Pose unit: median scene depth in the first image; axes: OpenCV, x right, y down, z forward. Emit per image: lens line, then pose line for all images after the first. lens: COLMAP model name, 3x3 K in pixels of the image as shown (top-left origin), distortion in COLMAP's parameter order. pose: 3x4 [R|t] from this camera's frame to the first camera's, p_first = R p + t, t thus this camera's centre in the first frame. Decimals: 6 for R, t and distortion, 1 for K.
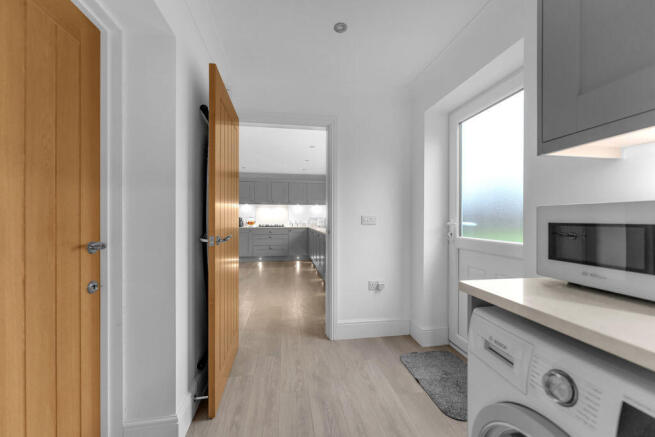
lens RADIAL K [[267.3, 0, 334.5], [0, 267.3, 218.9], [0, 0, 1]] dist [0.002272, -0.000196]
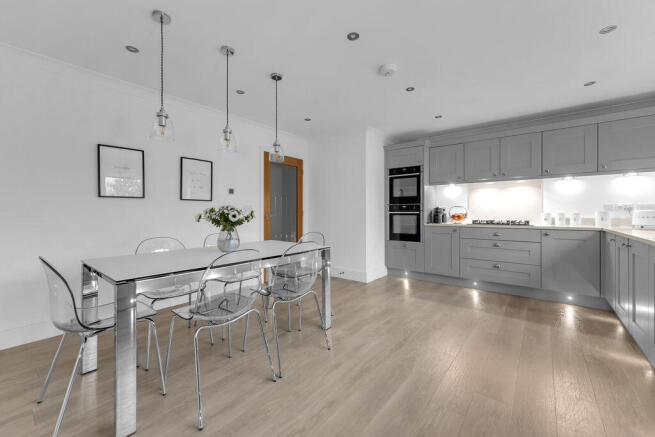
lens RADIAL K [[267.3, 0, 328.2], [0, 267.3, 213.6], [0, 0, 1]] dist [0.002272, -0.000196]
pose [[0.652702, 0.001453, -0.757614, -0.063222], [0.002595, 0.999988, 0.004153, 0.005682], [0.757610, -0.004677, 0.652690, 0.421010]]
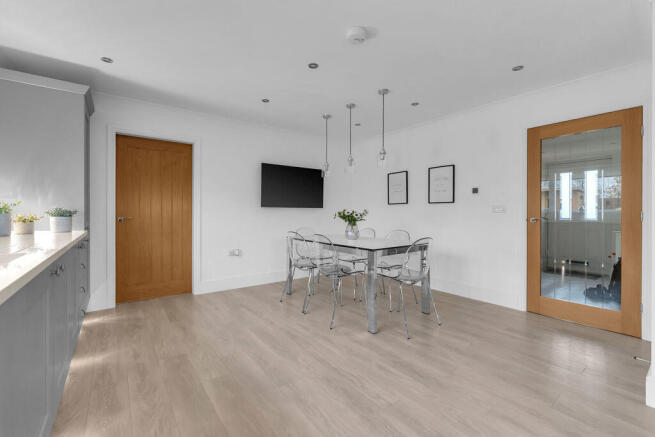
lens RADIAL K [[267.3, 0, 314.7], [0, 267.3, 214.5], [0, 0, 1]] dist [0.002272, -0.000196]
pose [[-0.896606, -0.008934, -0.442739, -0.113240], [-0.010388, 0.999946, 0.000858, 0.009236], [0.442708, 0.005369, -0.896650, 0.913944]]
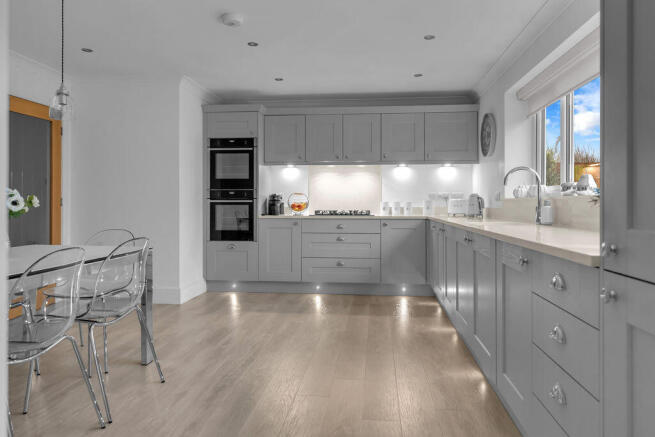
lens RADIAL K [[440.5, 0, 333.8], [0, 440.5, 201.7], [0, 0, 1]] dist [0.017739, -0.013233]
pose [[0.961011, -0.000645, -0.276510, -0.050112], [0.000037, 0.999998, -0.002202, 0.009012], [0.276511, 0.002106, 0.961008, 0.301749]]
